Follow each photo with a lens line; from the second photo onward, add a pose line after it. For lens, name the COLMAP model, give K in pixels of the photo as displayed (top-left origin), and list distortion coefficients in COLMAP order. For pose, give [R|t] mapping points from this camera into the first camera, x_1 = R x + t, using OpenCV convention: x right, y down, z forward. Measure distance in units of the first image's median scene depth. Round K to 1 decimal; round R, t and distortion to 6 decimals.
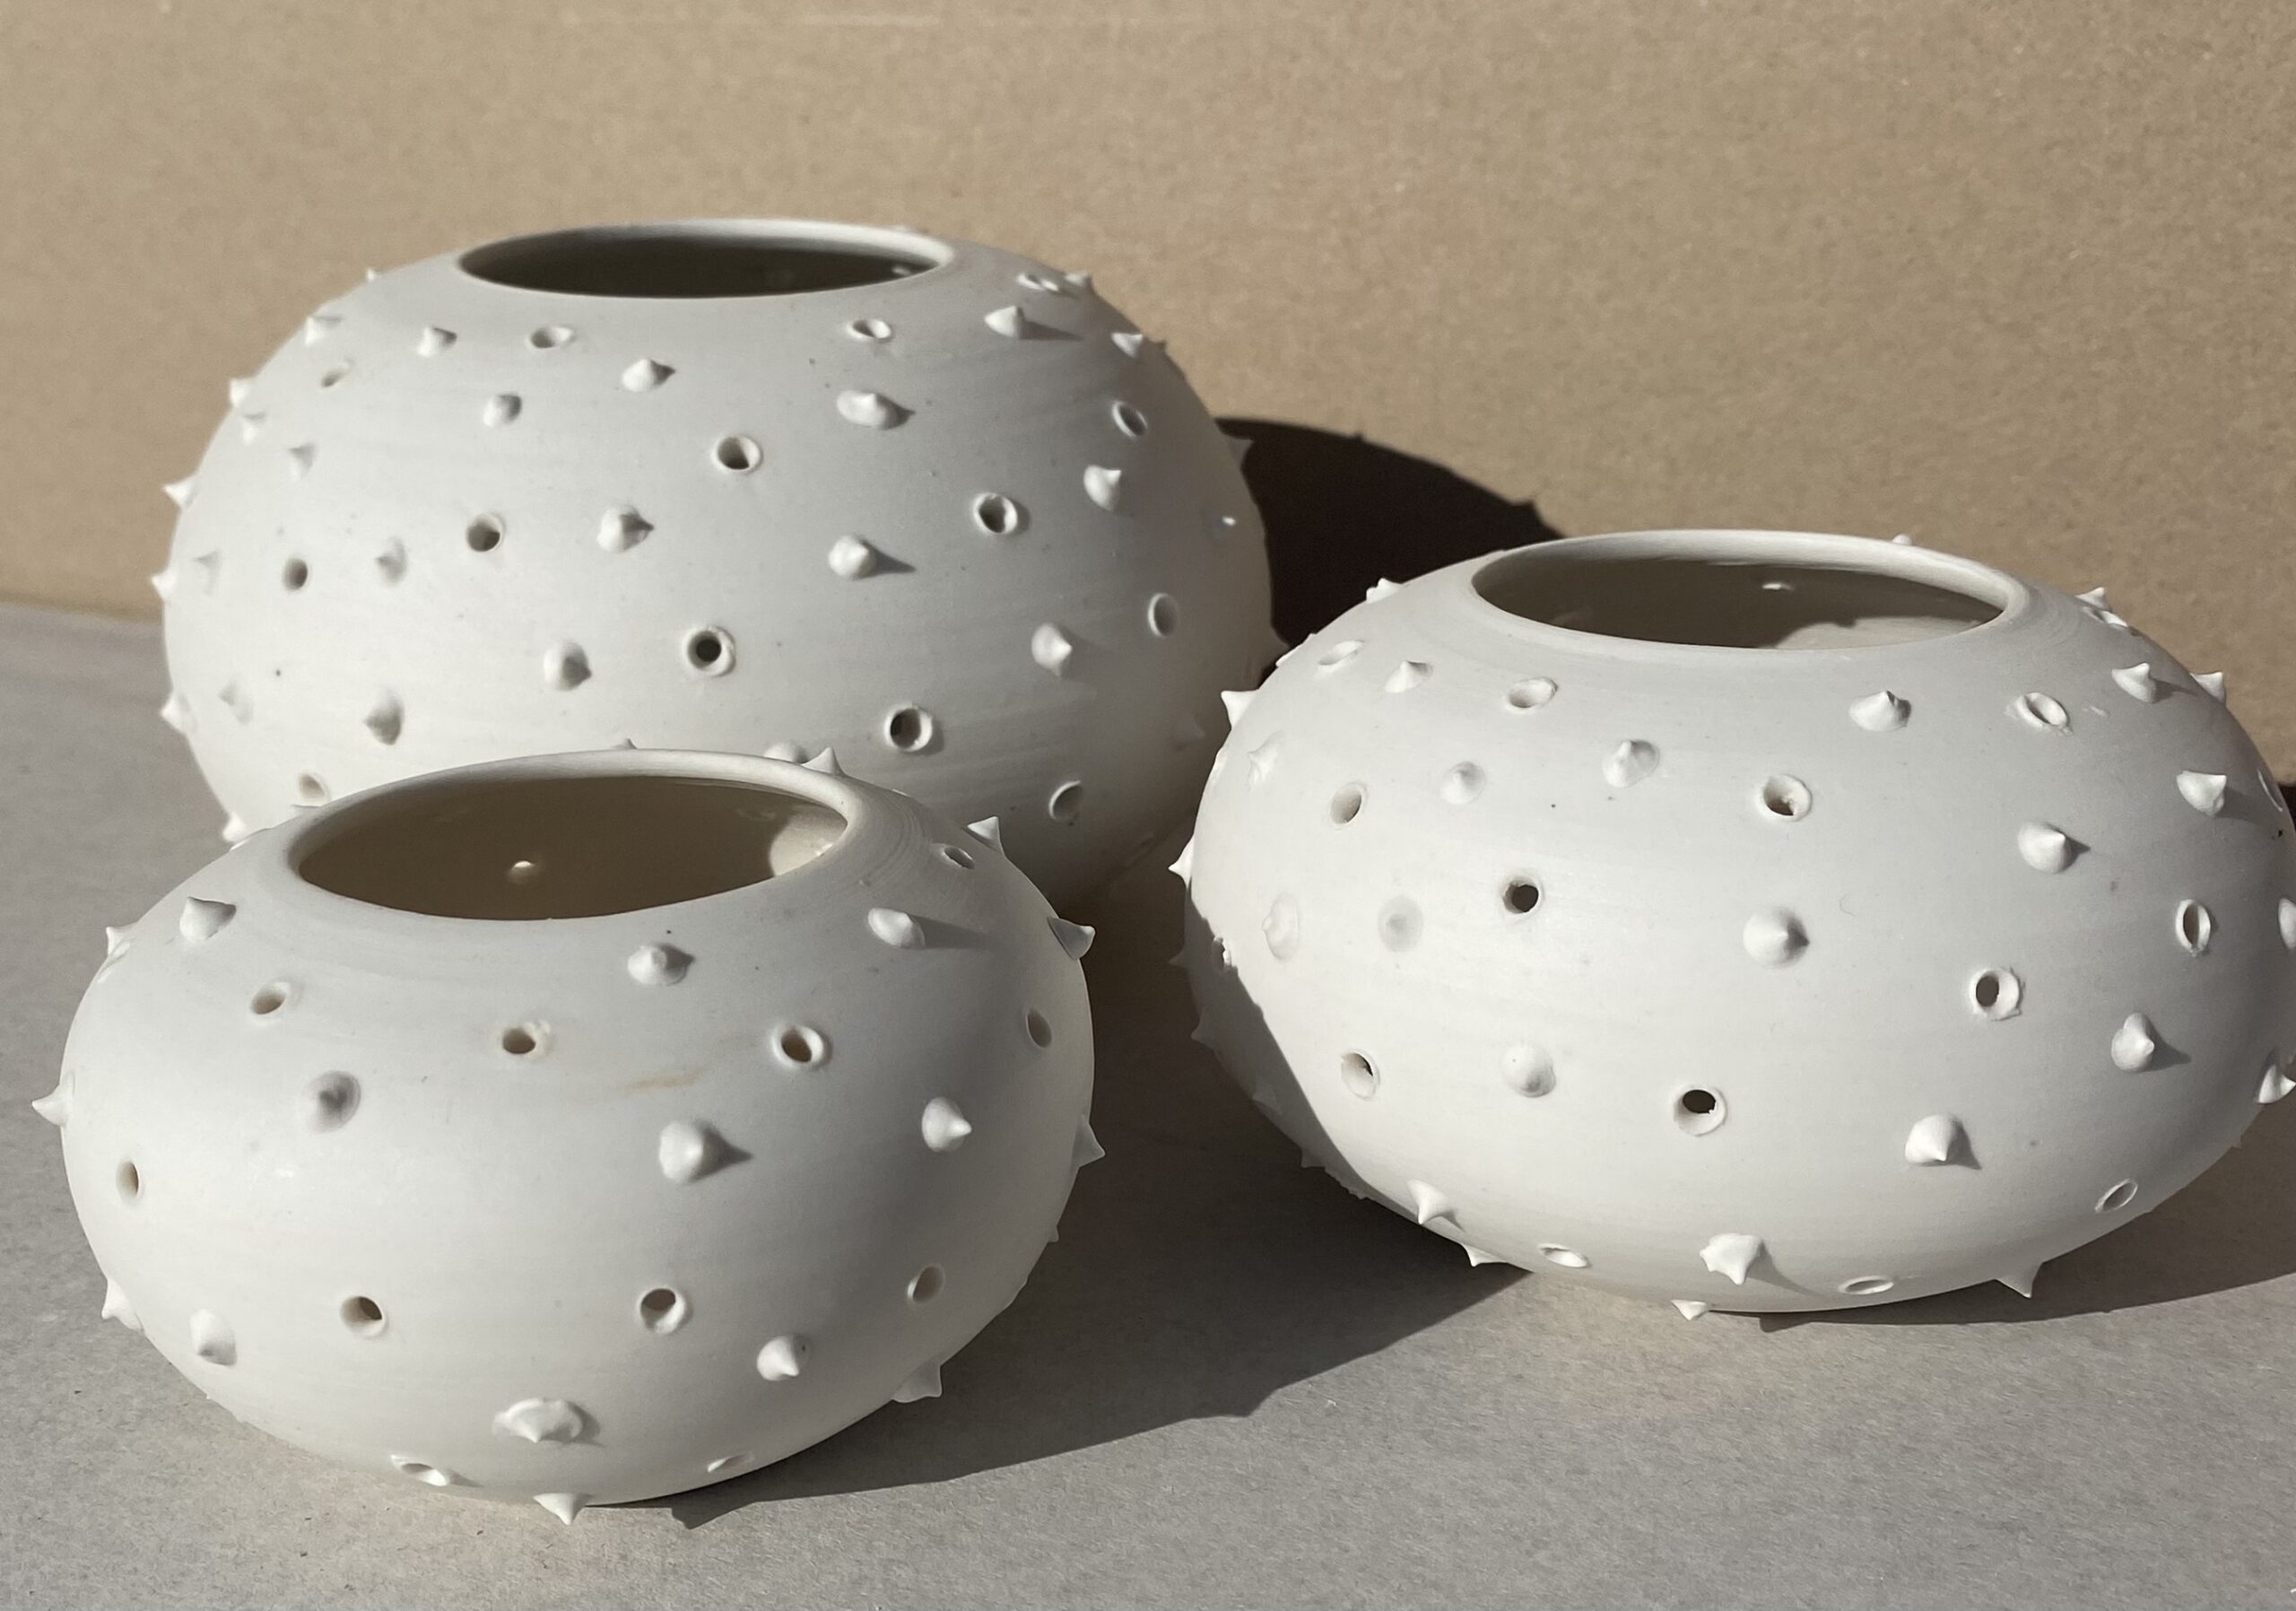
lens RADIAL K [[2763.0, 0, 1007.0], [0, 2763.0, 865.4], [0, 0, 1]] dist [-0.023468, 0.000000]
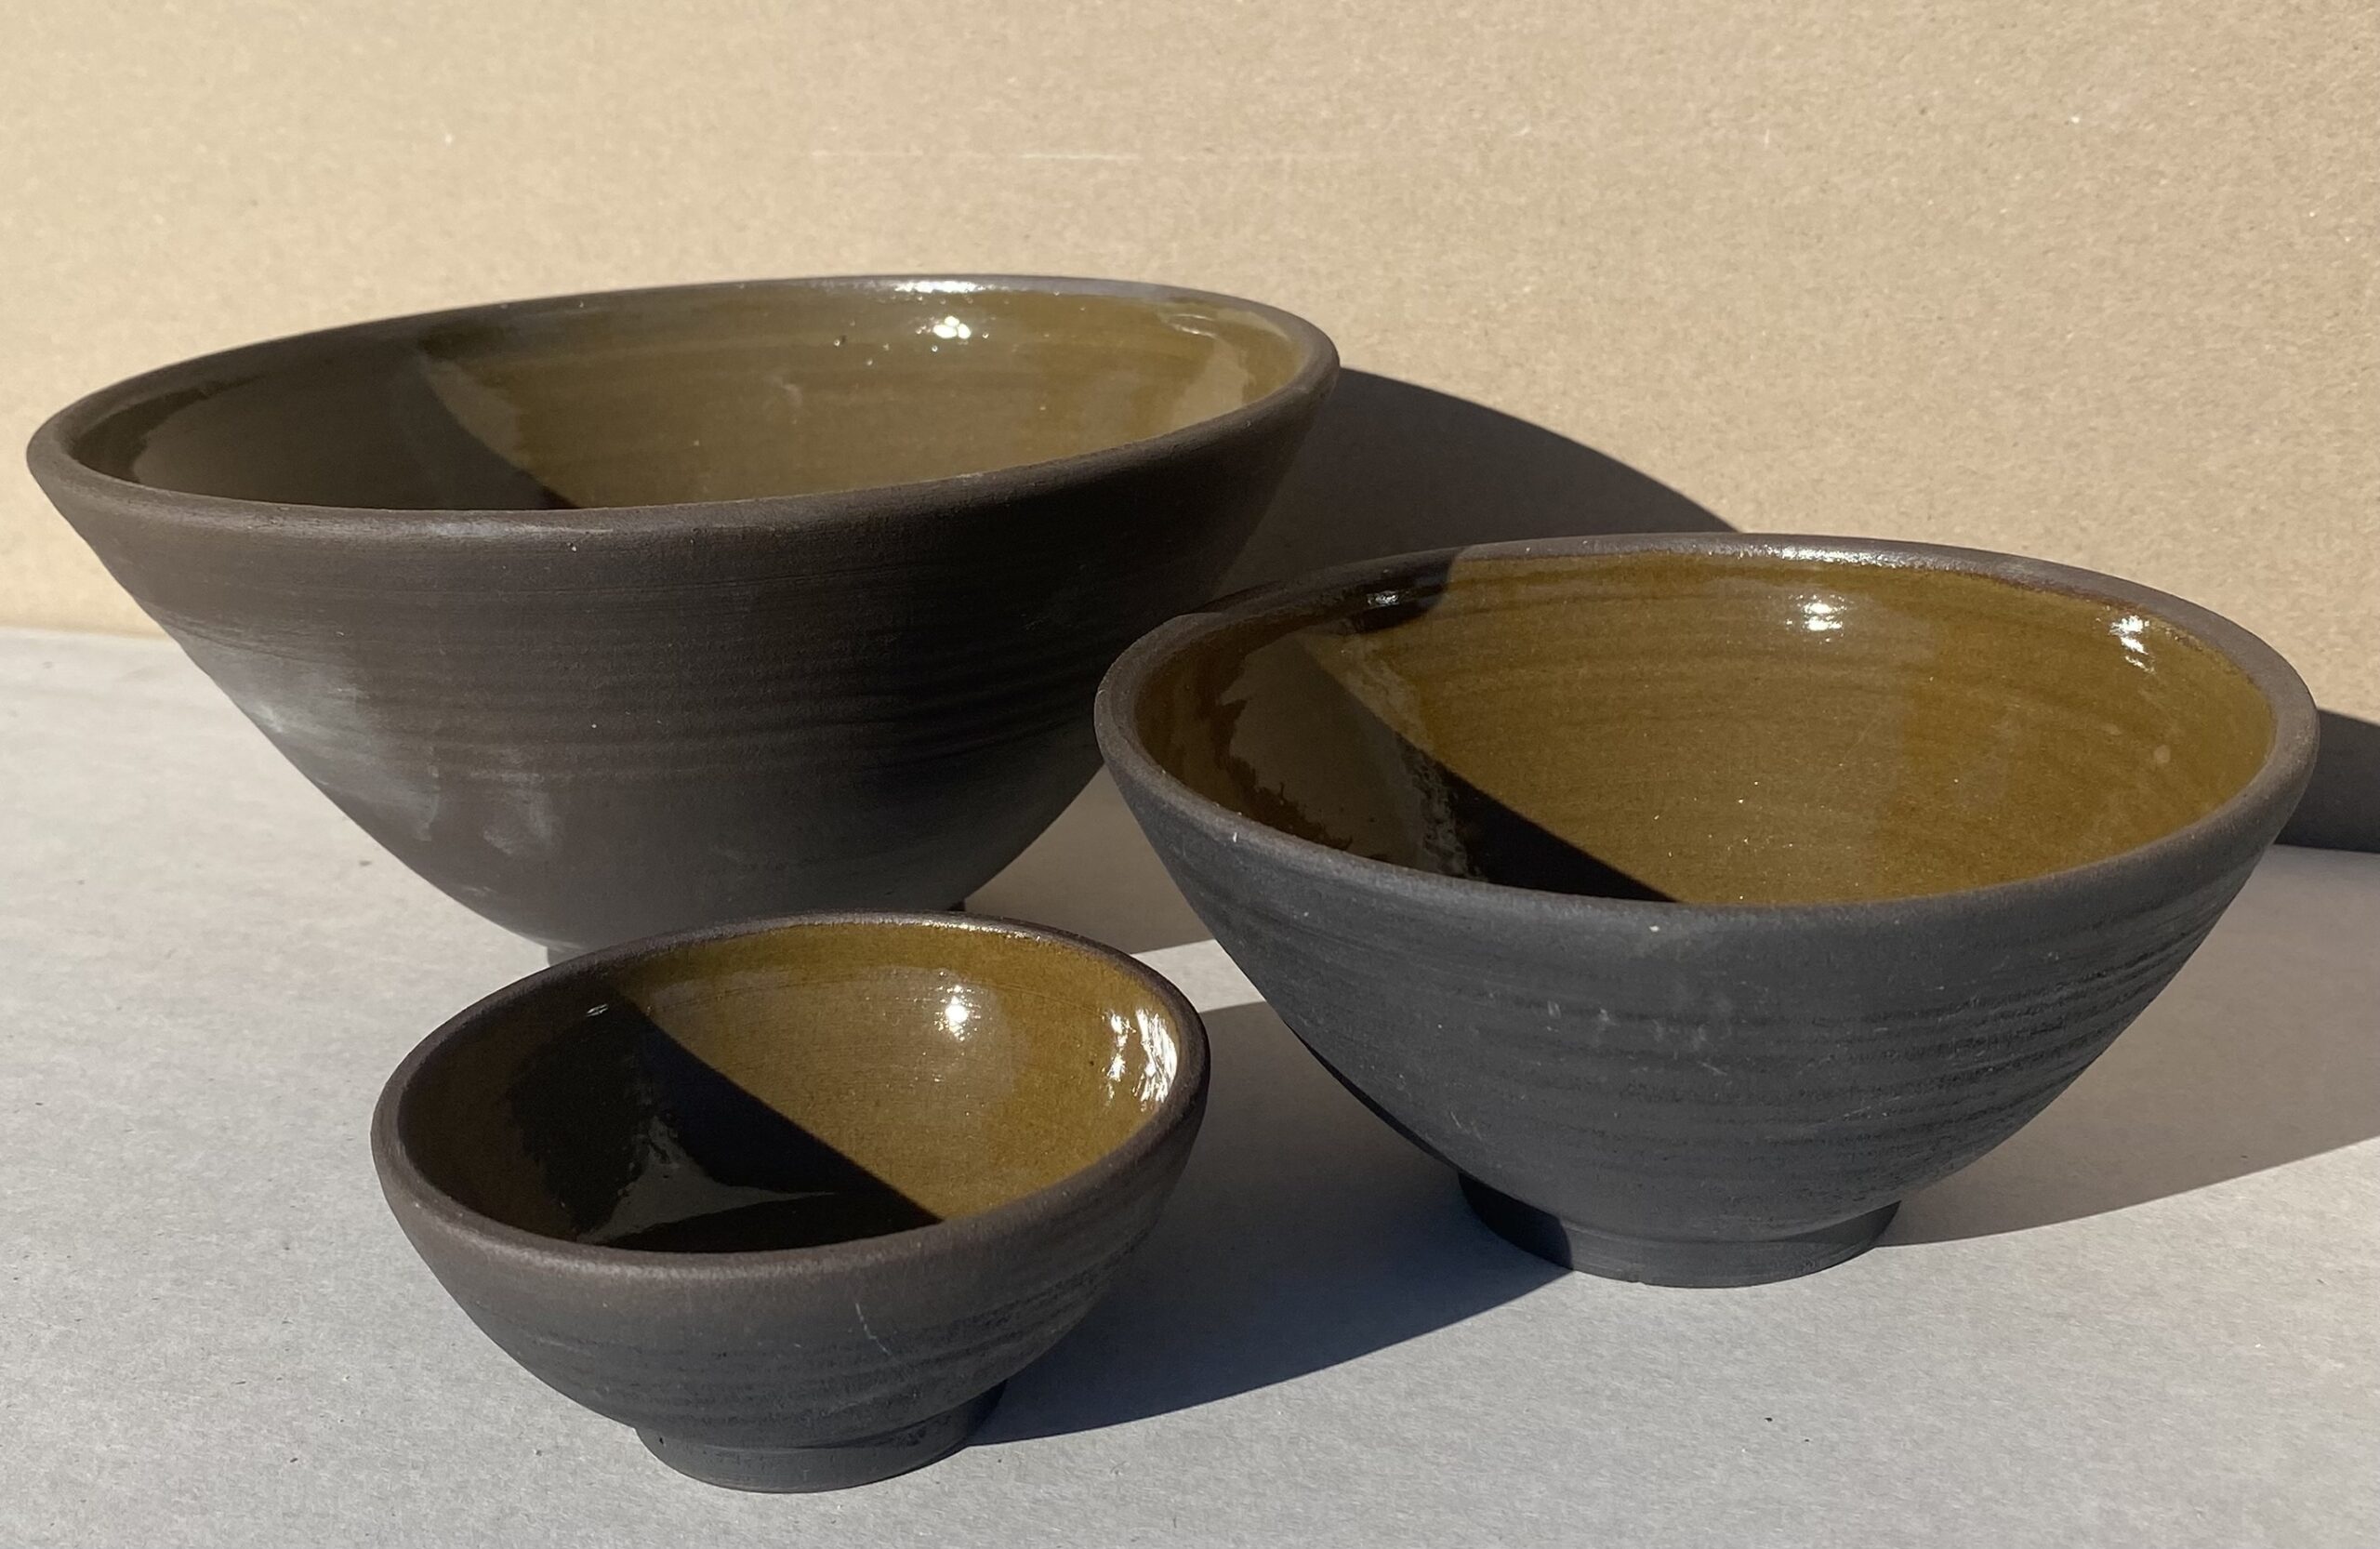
lens RADIAL K [[2844.0, 0, 1178.2], [0, 2844.0, 660.9], [0, 0, 1]] dist [0.031404, 0.000000]
pose [[0.997967, -0.045176, 0.044965, -0.083797], [0.047274, 0.997788, -0.046743, -0.029194], [-0.042754, 0.048773, 0.997894, -0.274425]]
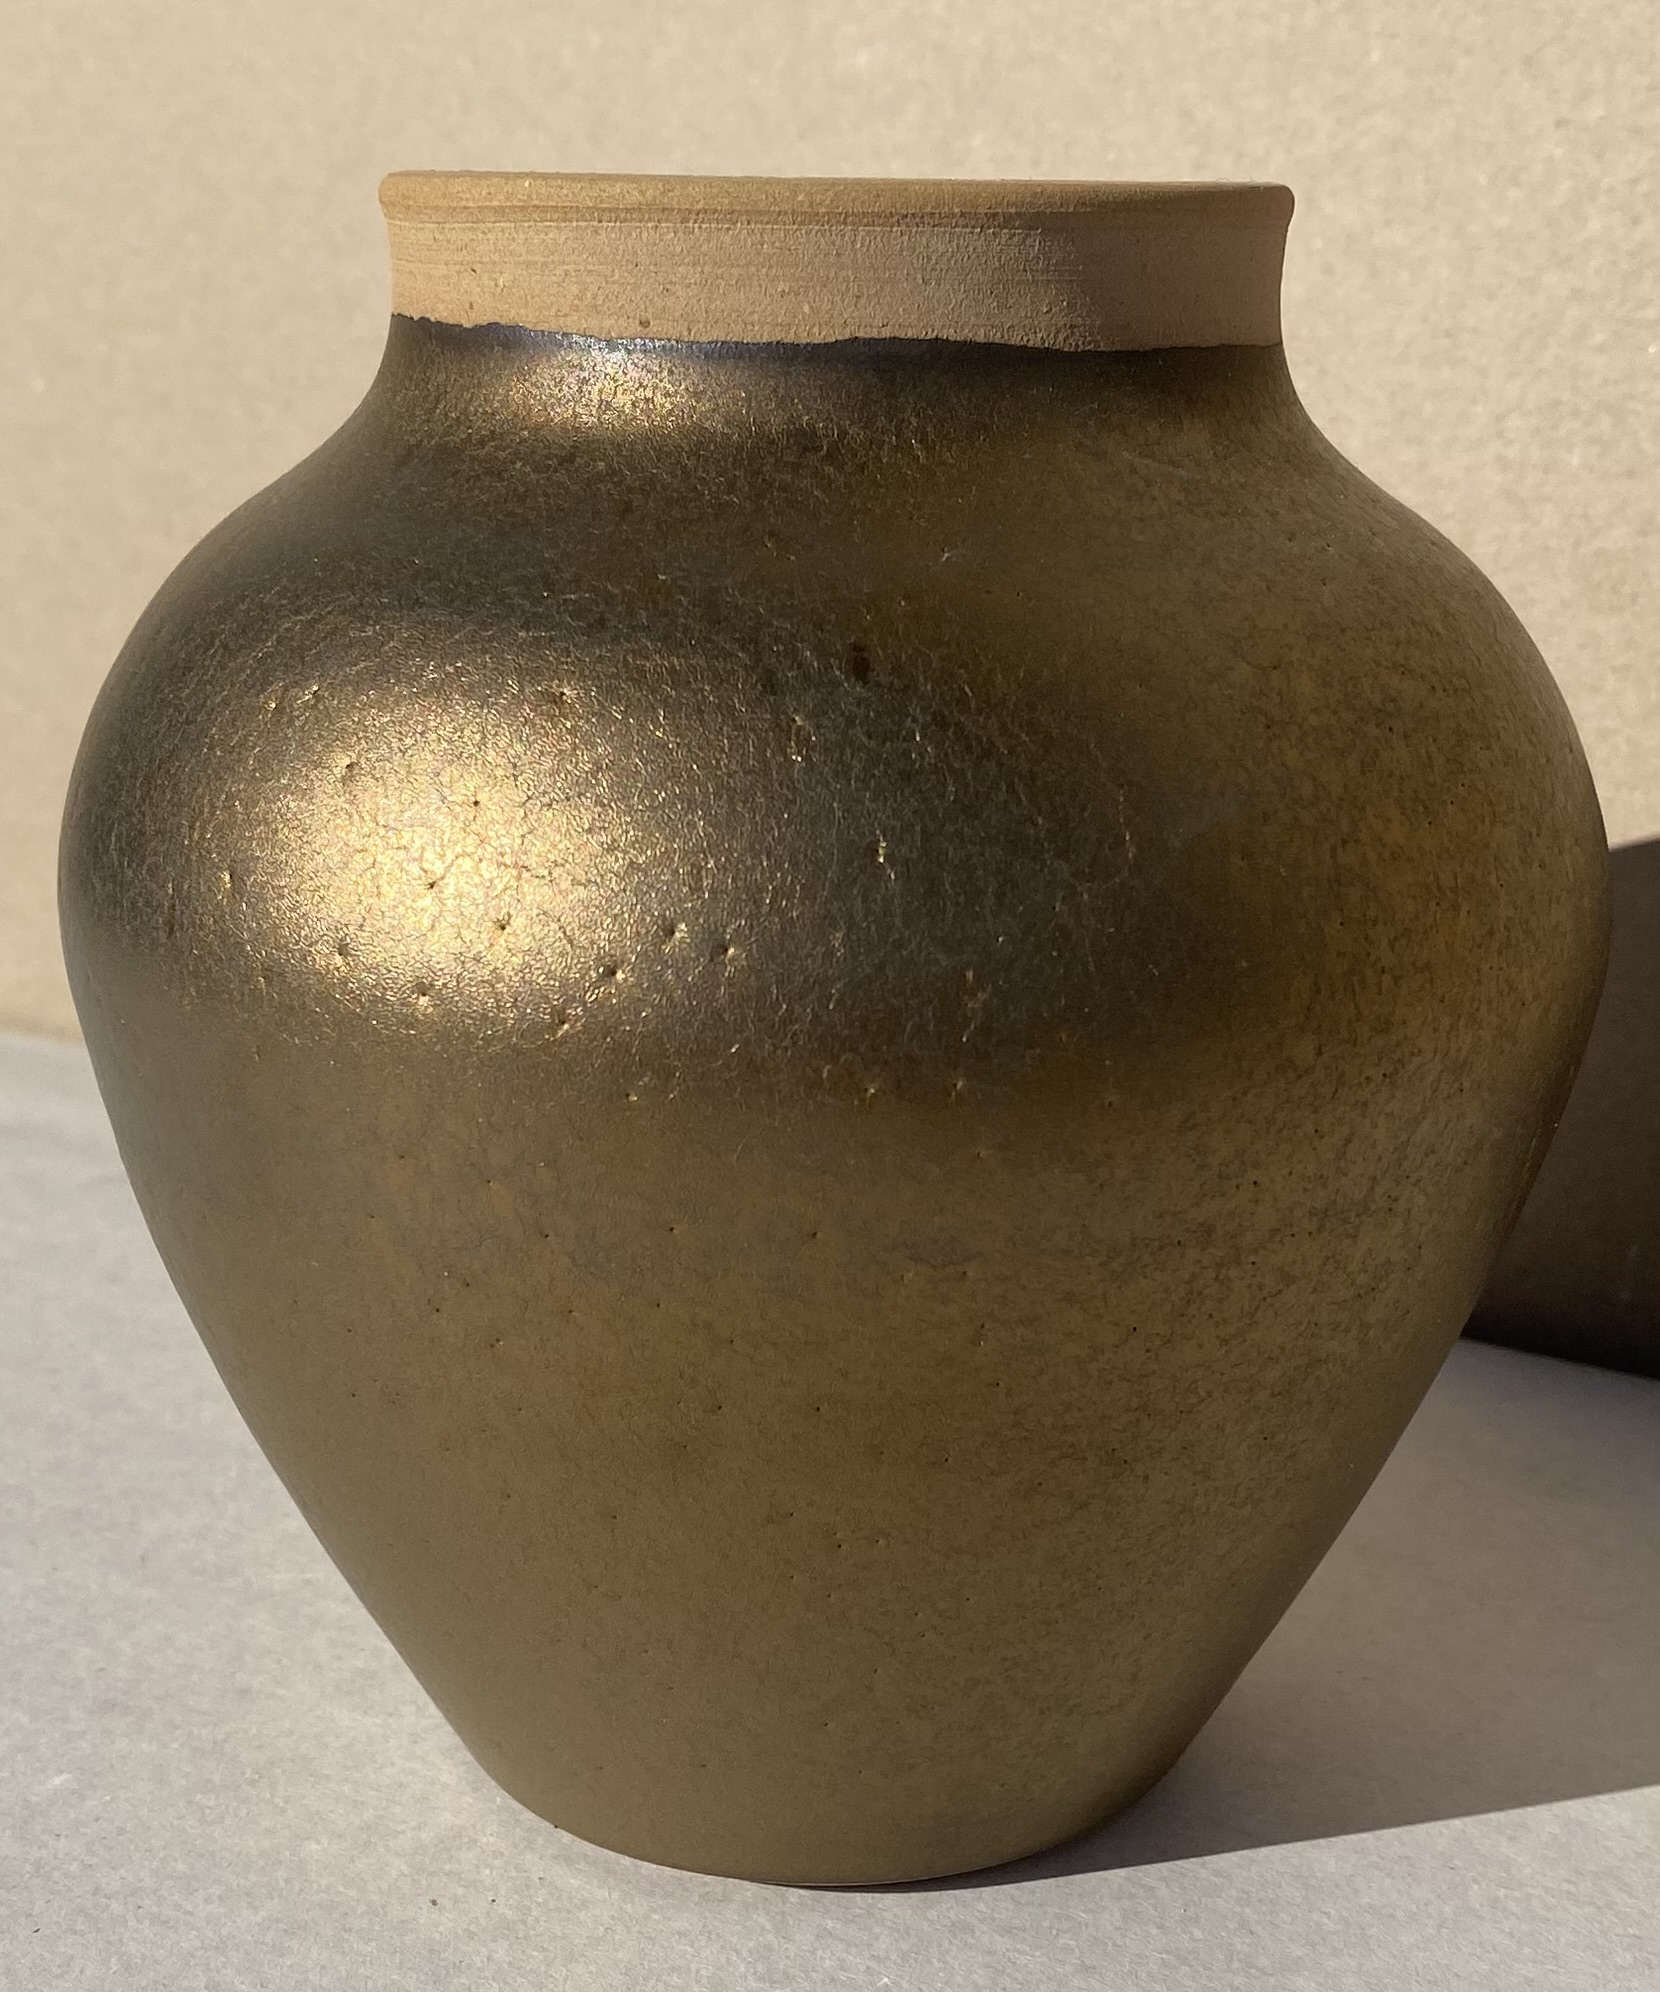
lens RADIAL K [[3207.1, 0, 814.9], [0, 3207.1, 1114.1], [0, 0, 1]] dist [-0.000911, 0.000000]
pose [[0.992410, 0.047399, -0.113473, 0.132154], [-0.052285, 0.997812, -0.040476, -0.039082], [0.111306, 0.046101, 0.992716, -0.084080]]
